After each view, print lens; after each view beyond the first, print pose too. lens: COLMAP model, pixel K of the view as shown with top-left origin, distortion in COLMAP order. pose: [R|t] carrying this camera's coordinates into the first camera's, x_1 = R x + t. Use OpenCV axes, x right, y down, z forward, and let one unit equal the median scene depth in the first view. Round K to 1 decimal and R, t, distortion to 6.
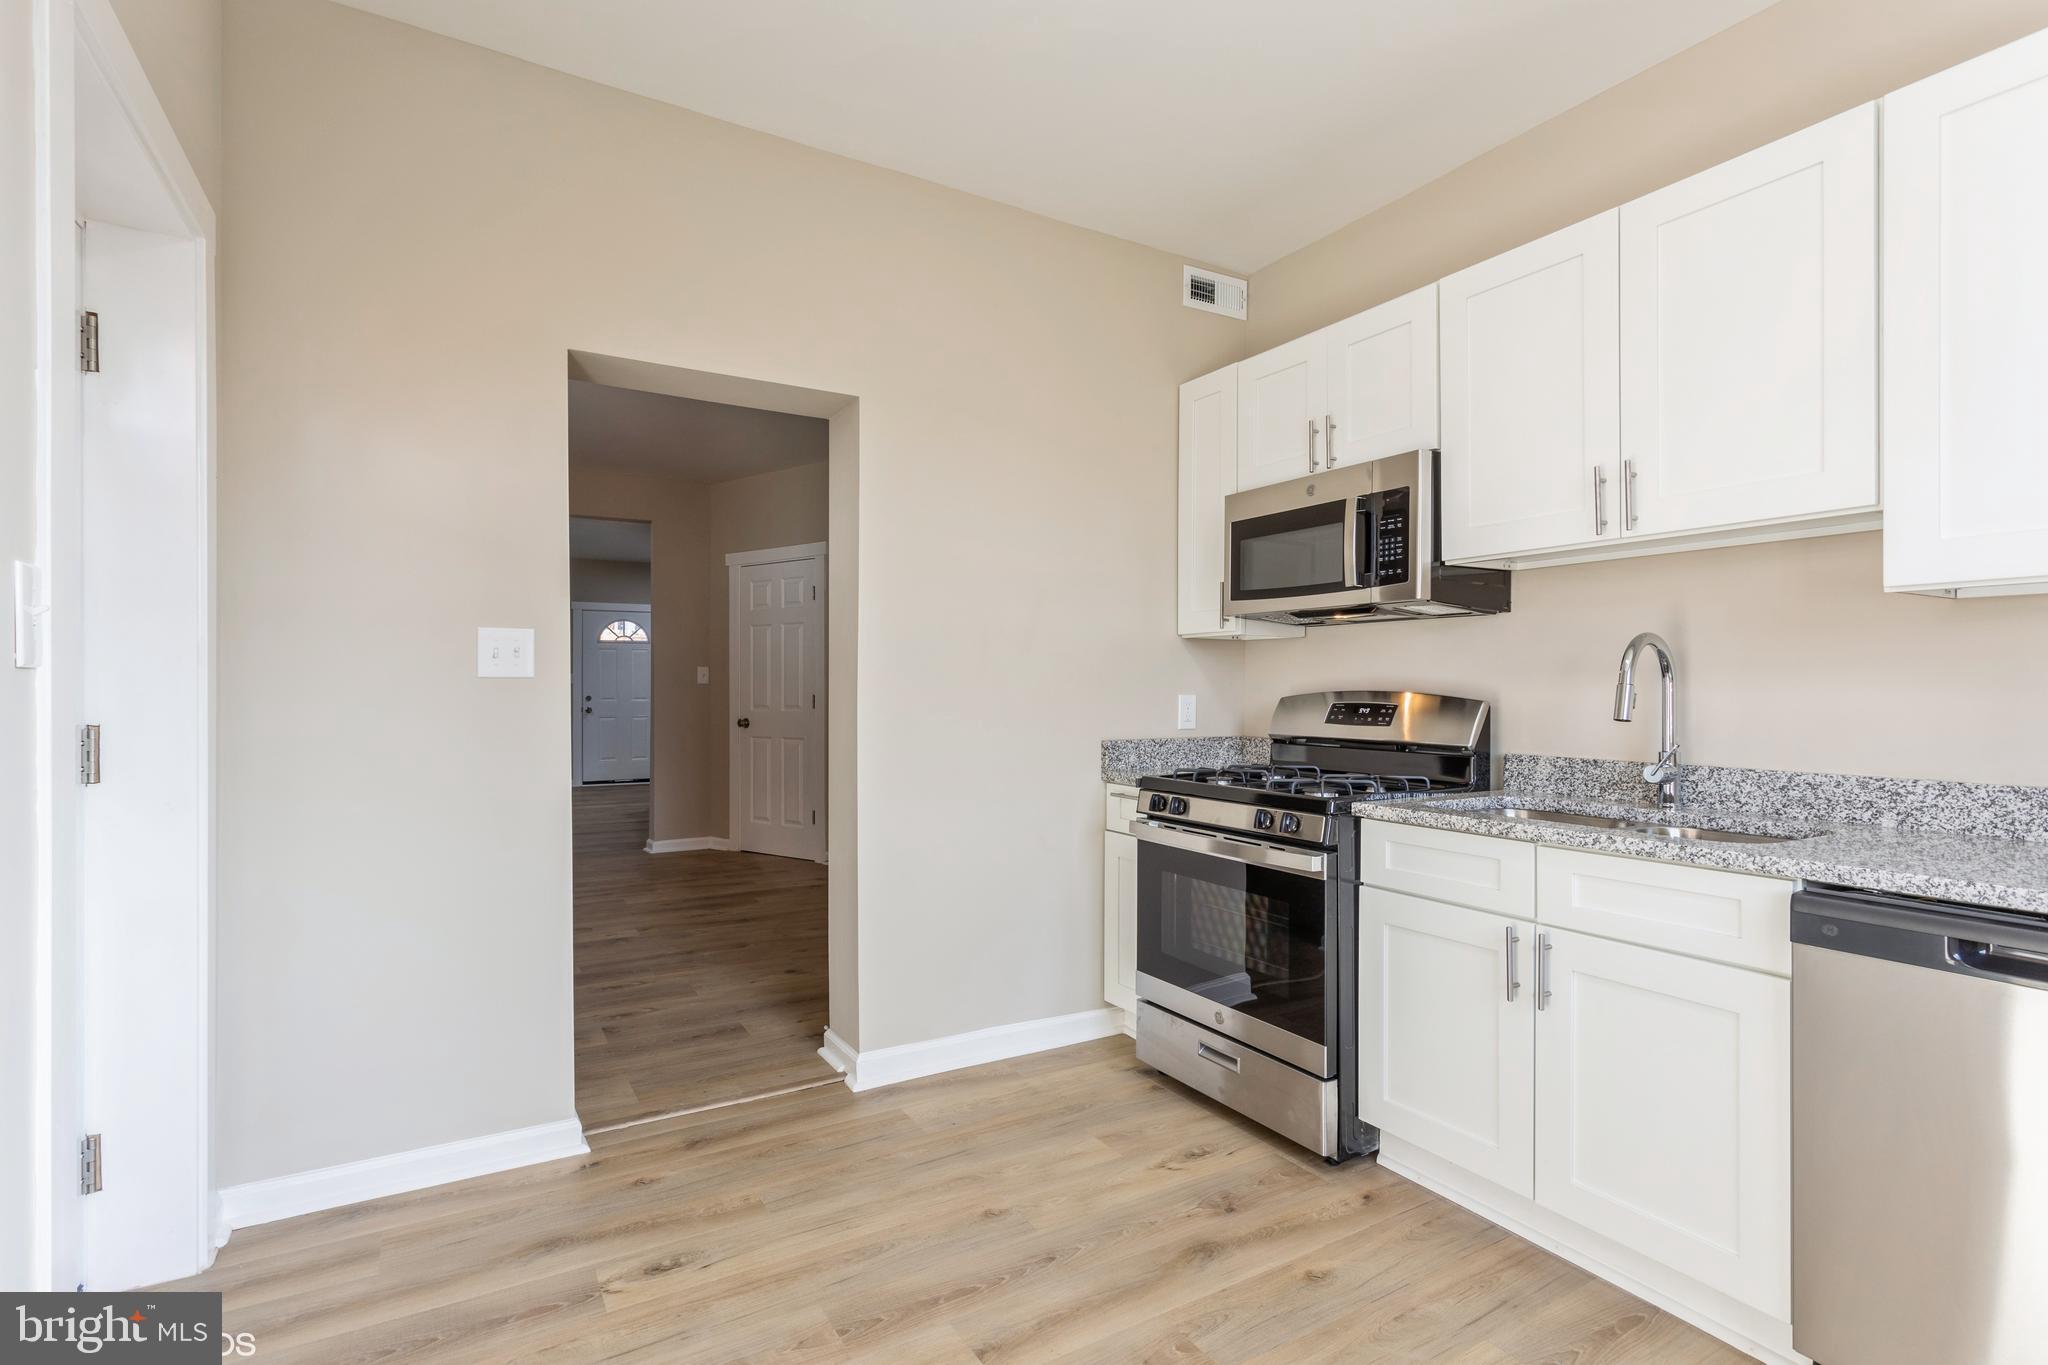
lens RADIAL K [[982.8, 0, 1024.0], [0, 982.8, 682.5], [0, 0, 1]] dist [-0.000614, 0.000610]
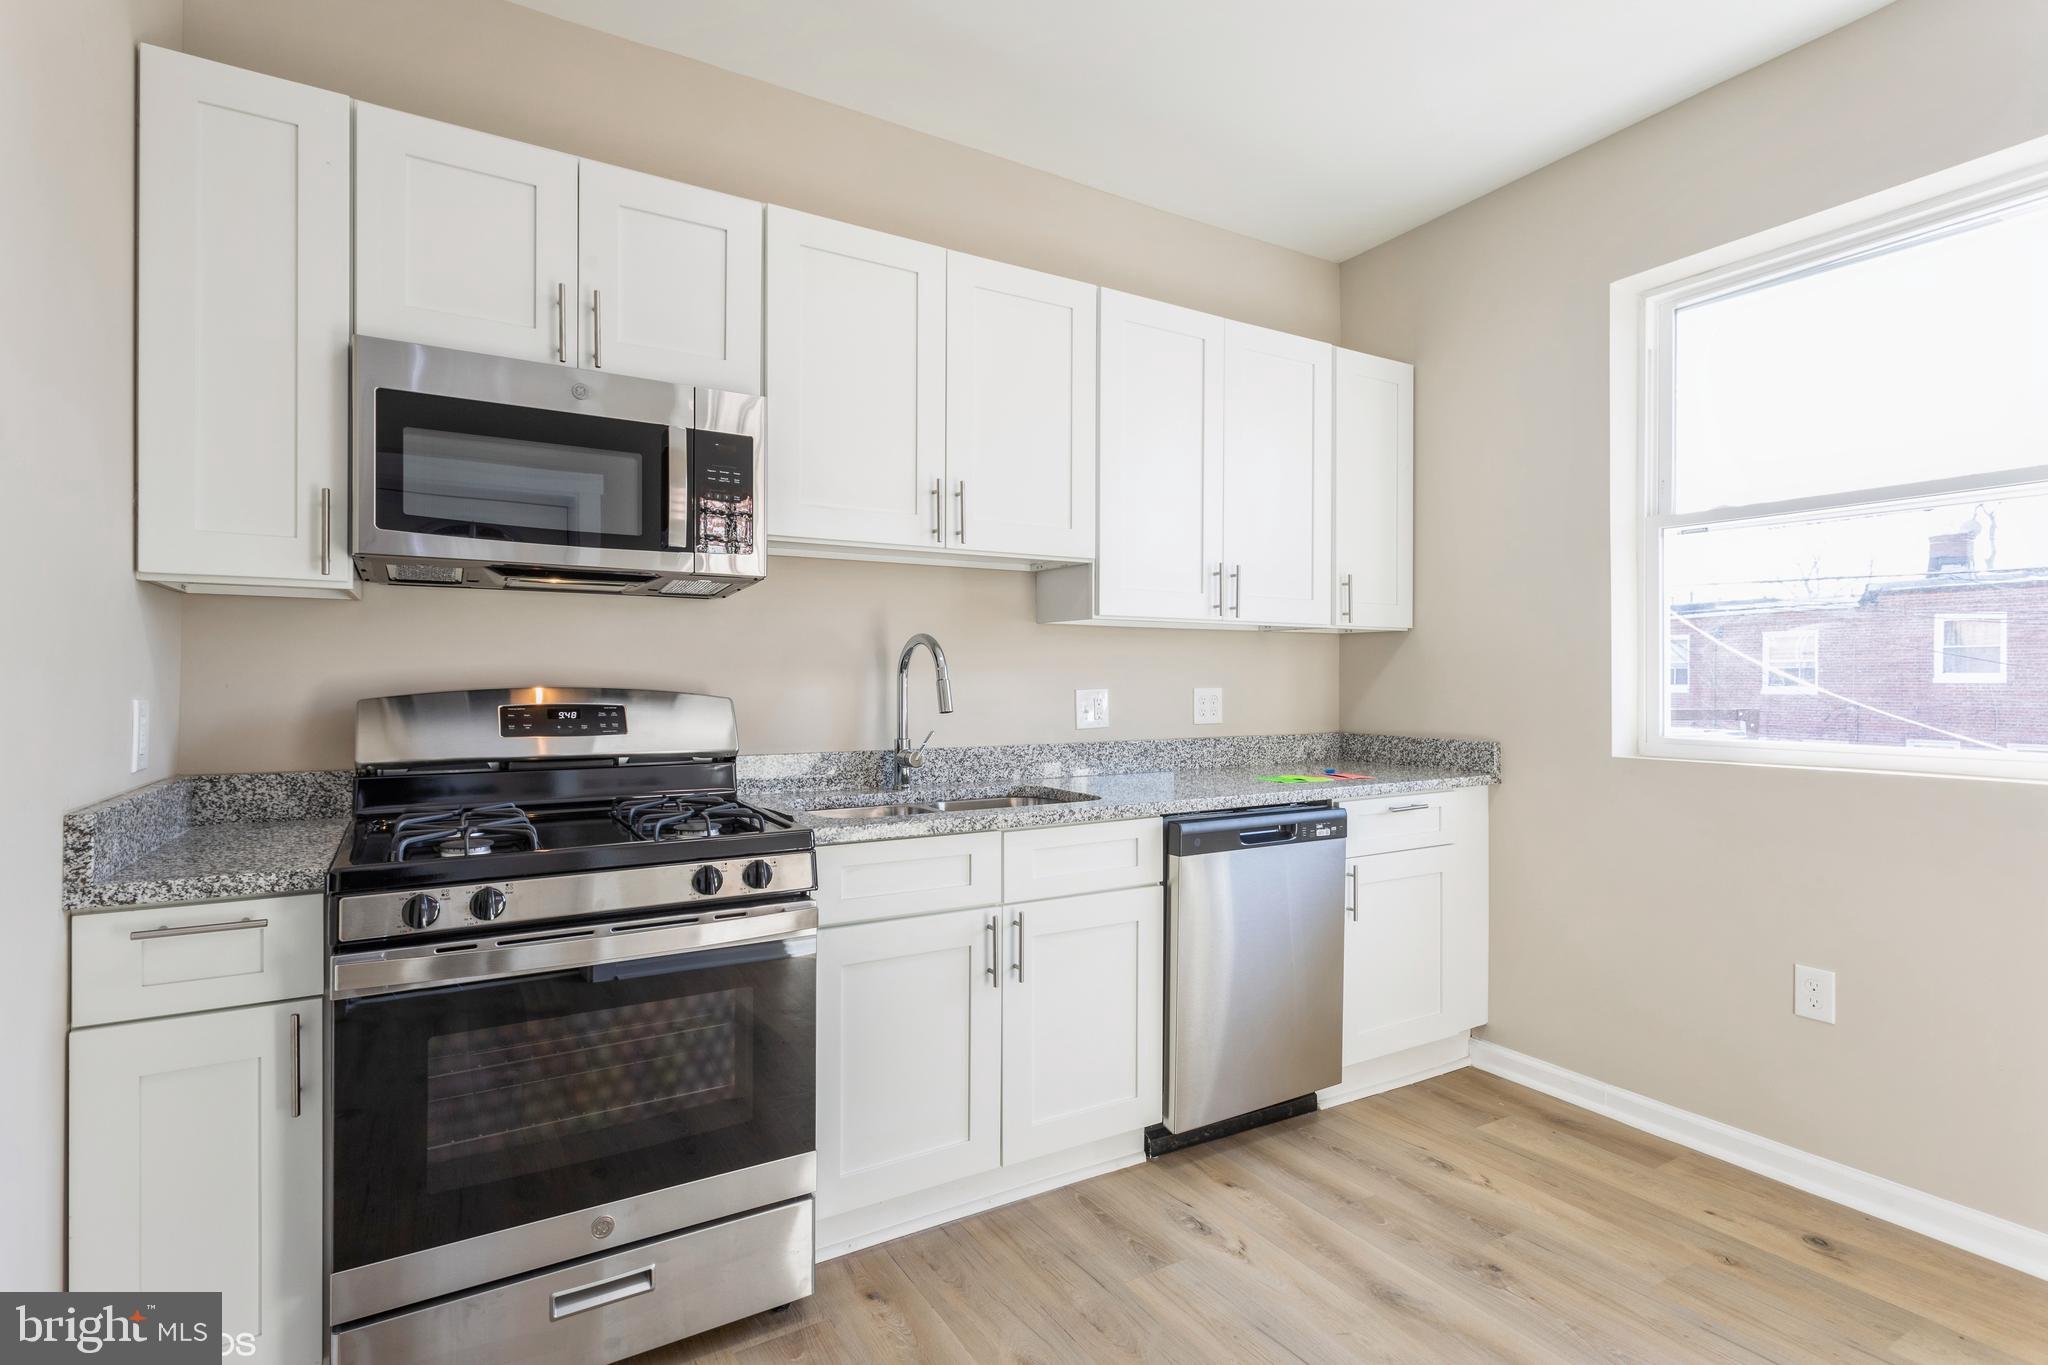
lens RADIAL K [[982.8, 0, 1024.0], [0, 982.8, 682.5], [0, 0, 1]] dist [-0.000614, 0.000610]
pose [[-0.006214, -0.005404, 0.999966, -0.501041], [-0.006400, 0.999965, 0.005364, -0.001741], [-0.999960, -0.006367, -0.006248, 0.911950]]
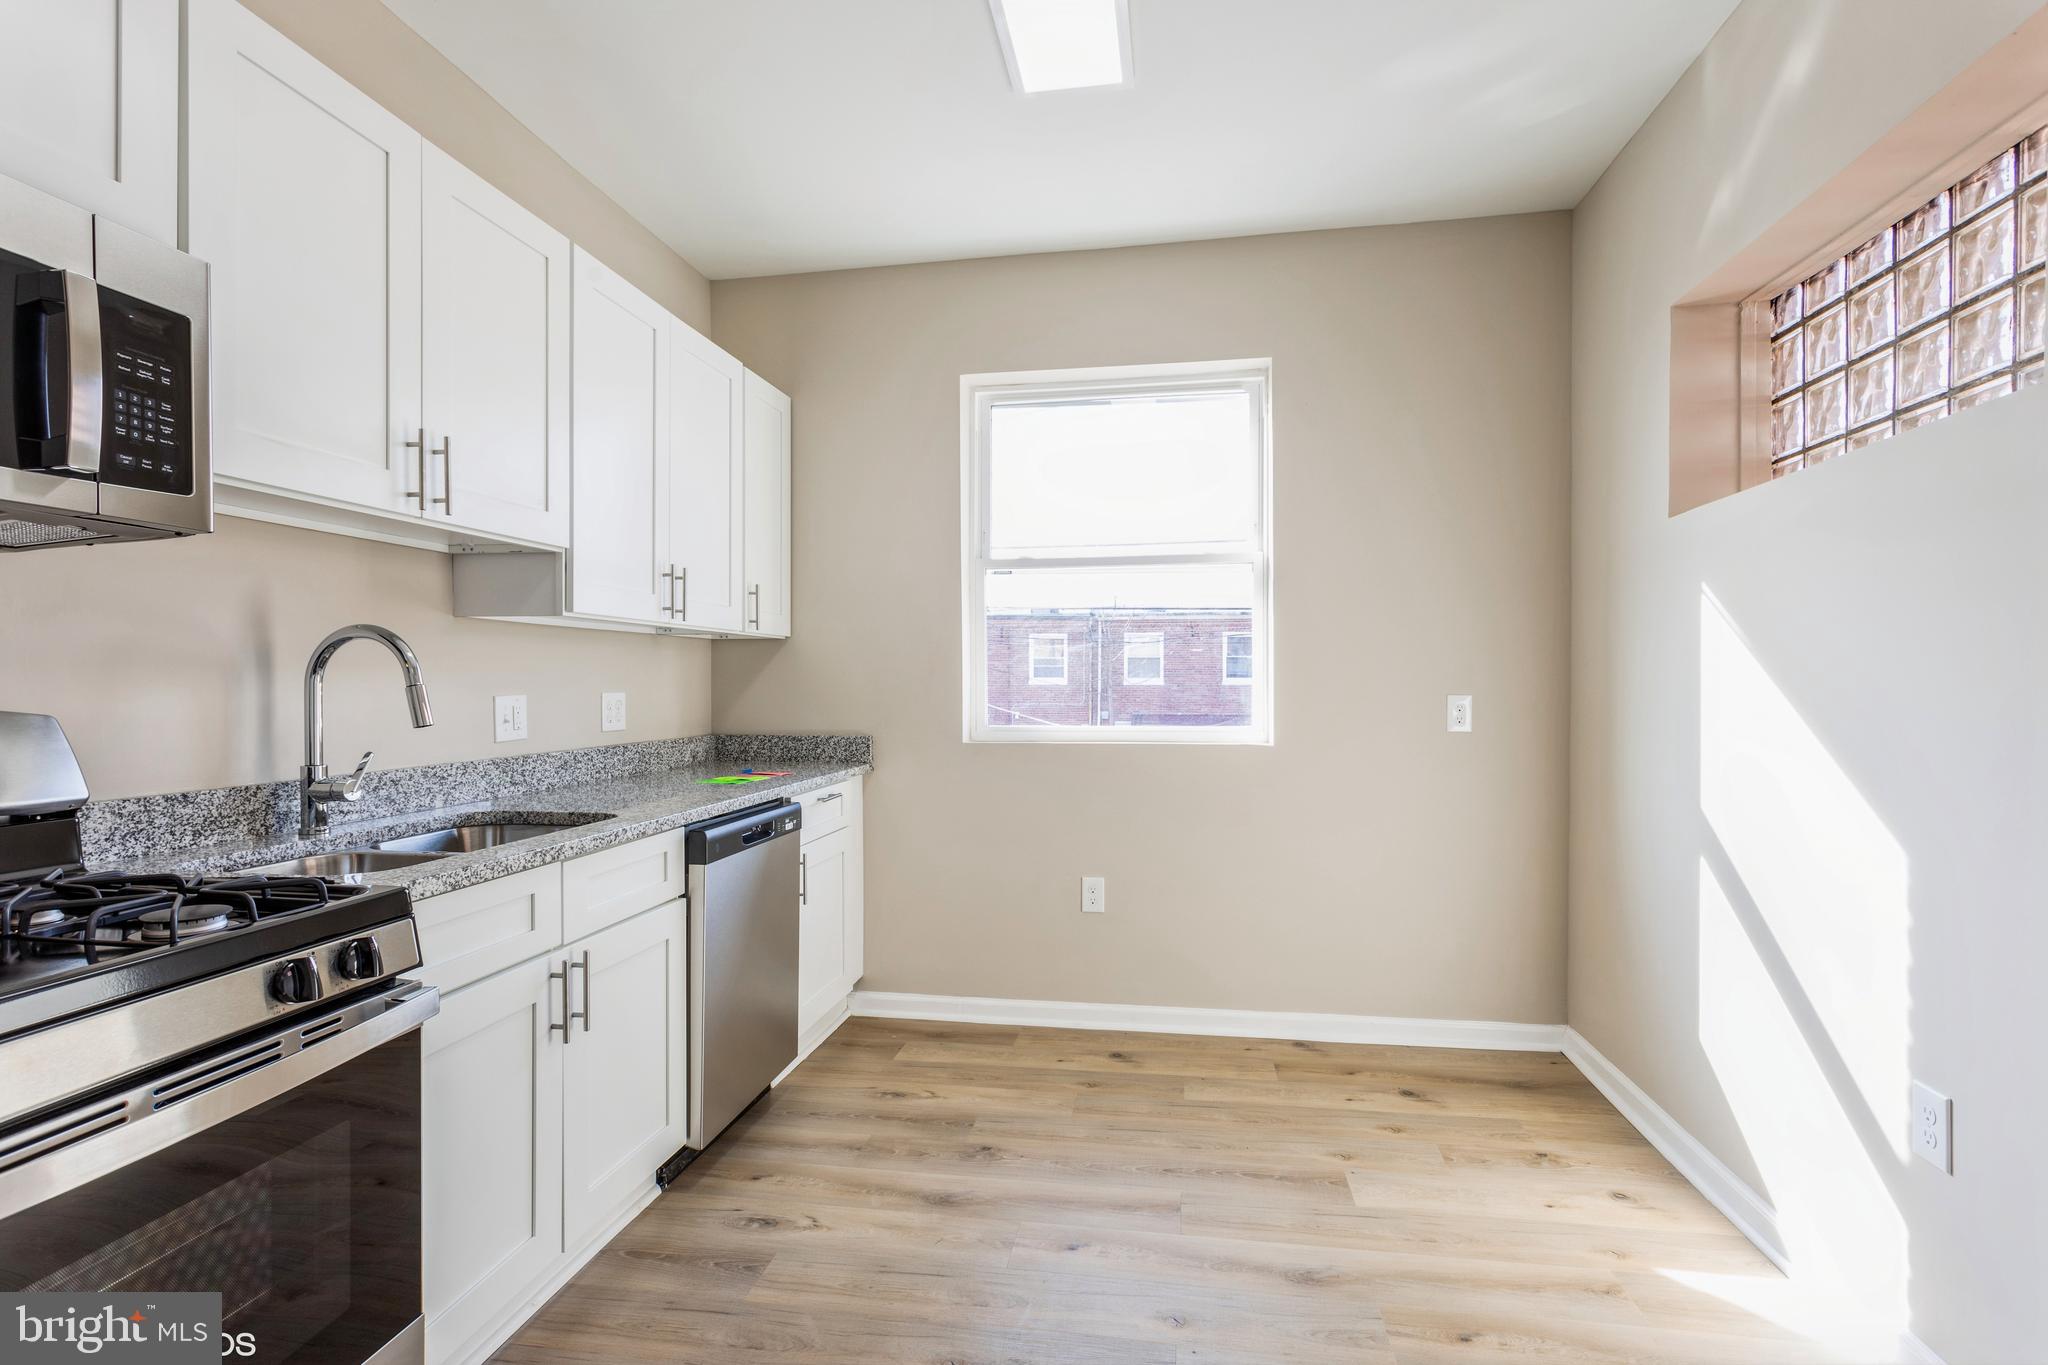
lens RADIAL K [[964.6, 0, 1037.0], [0, 964.6, 688.5], [0, 0, 1]] dist [0.000138, 0.000536]
pose [[-0.769309, -0.004233, 0.638863, -0.359521], [-0.003079, 0.999991, 0.002917, 0.000846], [-0.638869, 0.000277, -0.769315, 1.302135]]
